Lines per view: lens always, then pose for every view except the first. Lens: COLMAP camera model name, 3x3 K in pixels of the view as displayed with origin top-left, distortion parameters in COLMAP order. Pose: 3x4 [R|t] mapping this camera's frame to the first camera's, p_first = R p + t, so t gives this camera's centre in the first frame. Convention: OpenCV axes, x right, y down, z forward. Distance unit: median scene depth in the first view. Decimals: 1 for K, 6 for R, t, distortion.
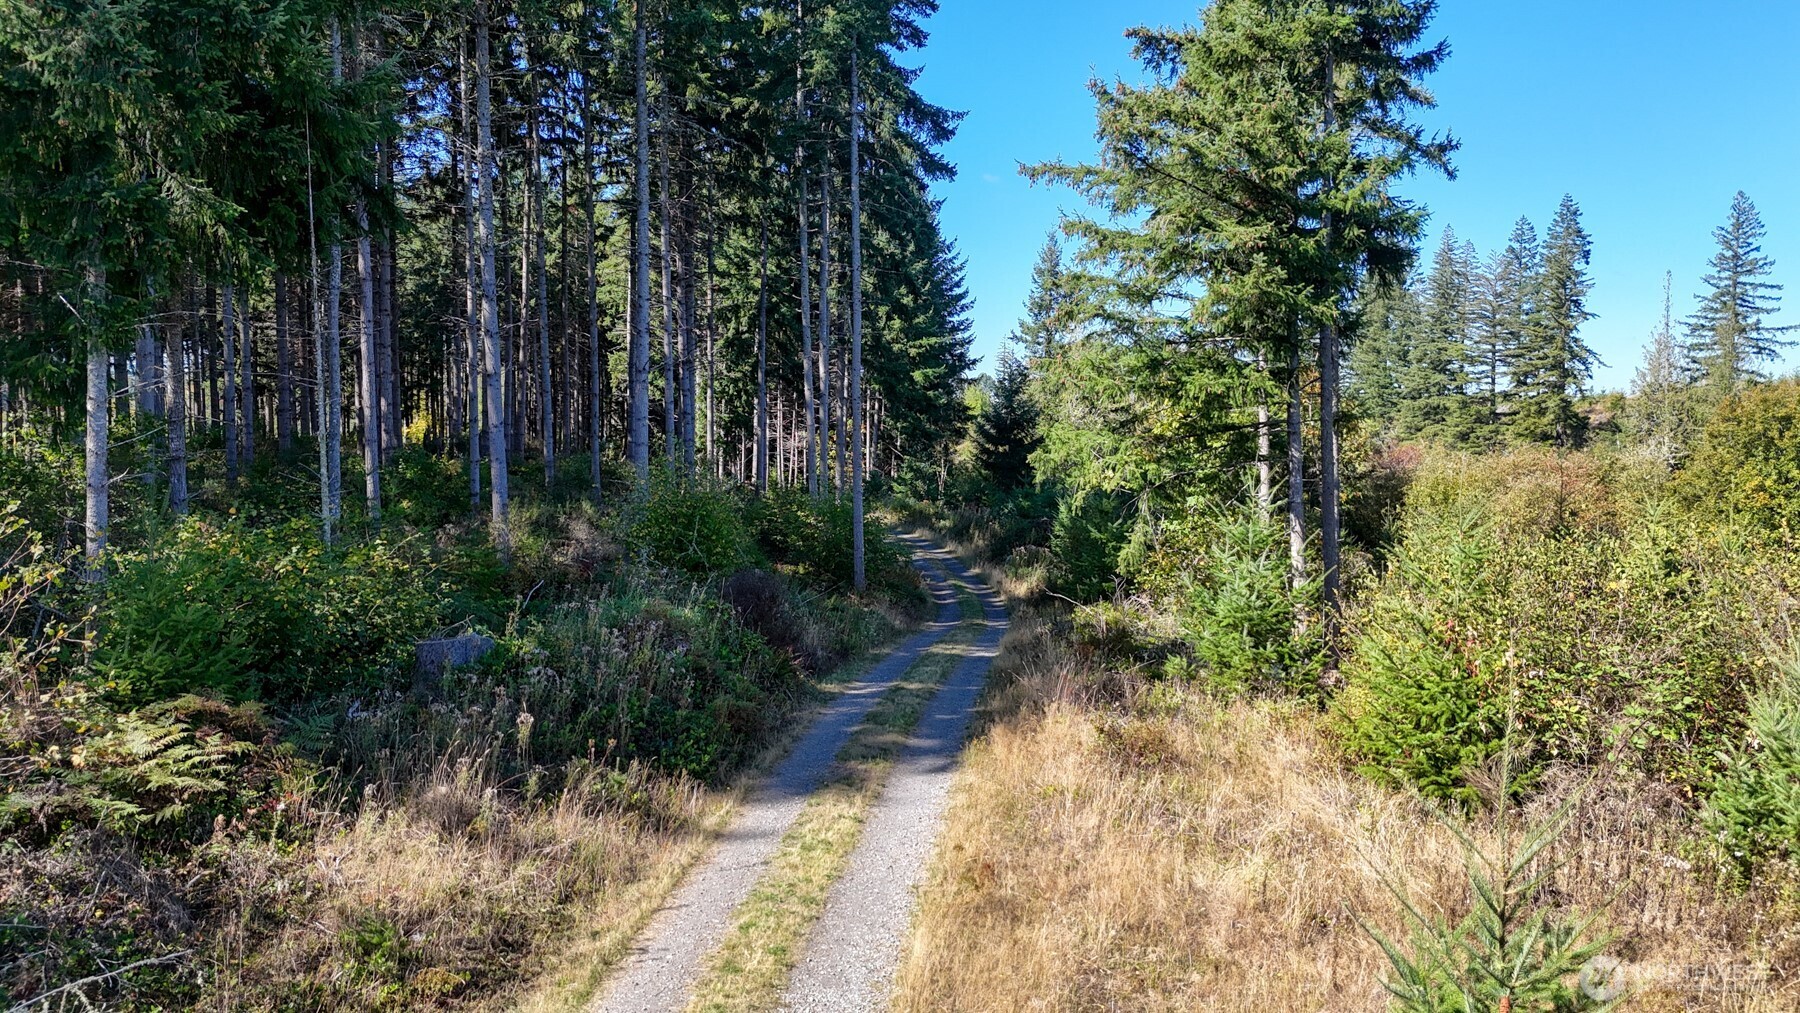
lens RADIAL K [[1322.8, 0, 900.0], [0, 1322.8, 506.5], [0, 0, 1]] dist [0.064319, -0.066536]
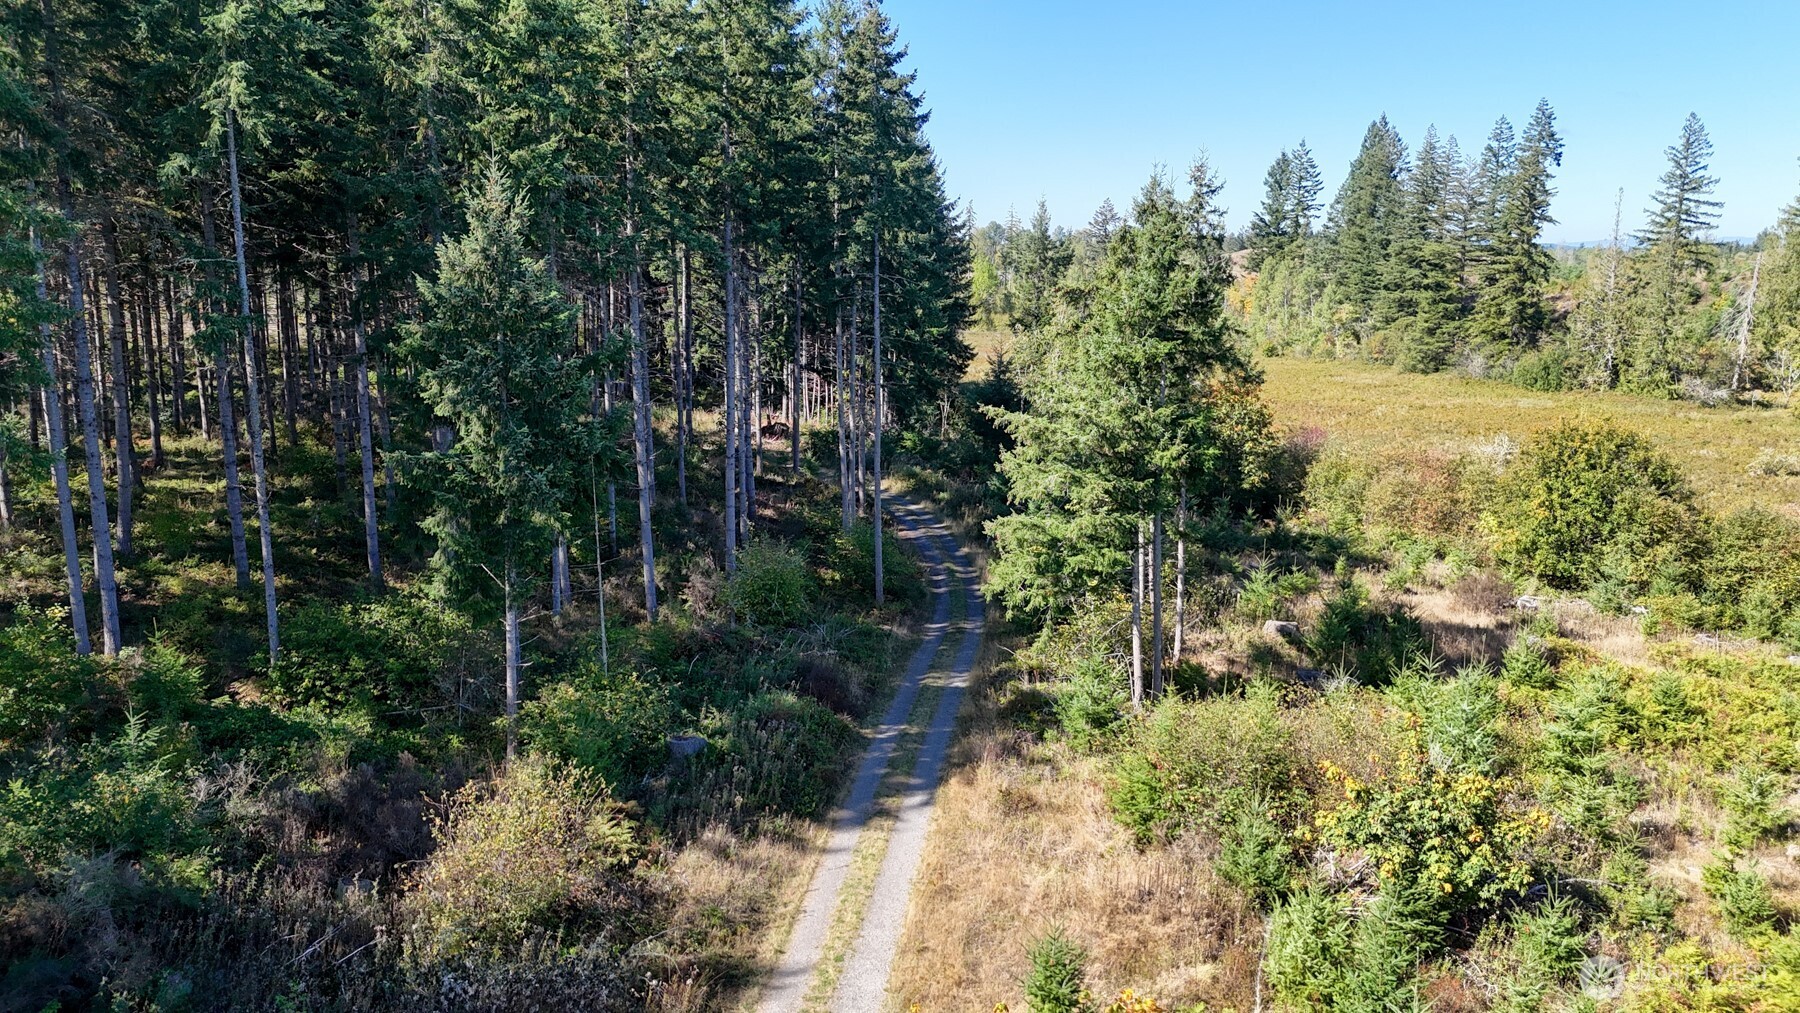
lens RADIAL K [[1322.8, 0, 900.0], [0, 1322.8, 506.5], [0, 0, 1]] dist [0.064319, -0.066536]
pose [[0.999964, 0.004220, -0.007415, 0.001565], [-0.003223, 0.991551, 0.129681, -0.149083], [0.007900, -0.129652, 0.991528, -0.278095]]
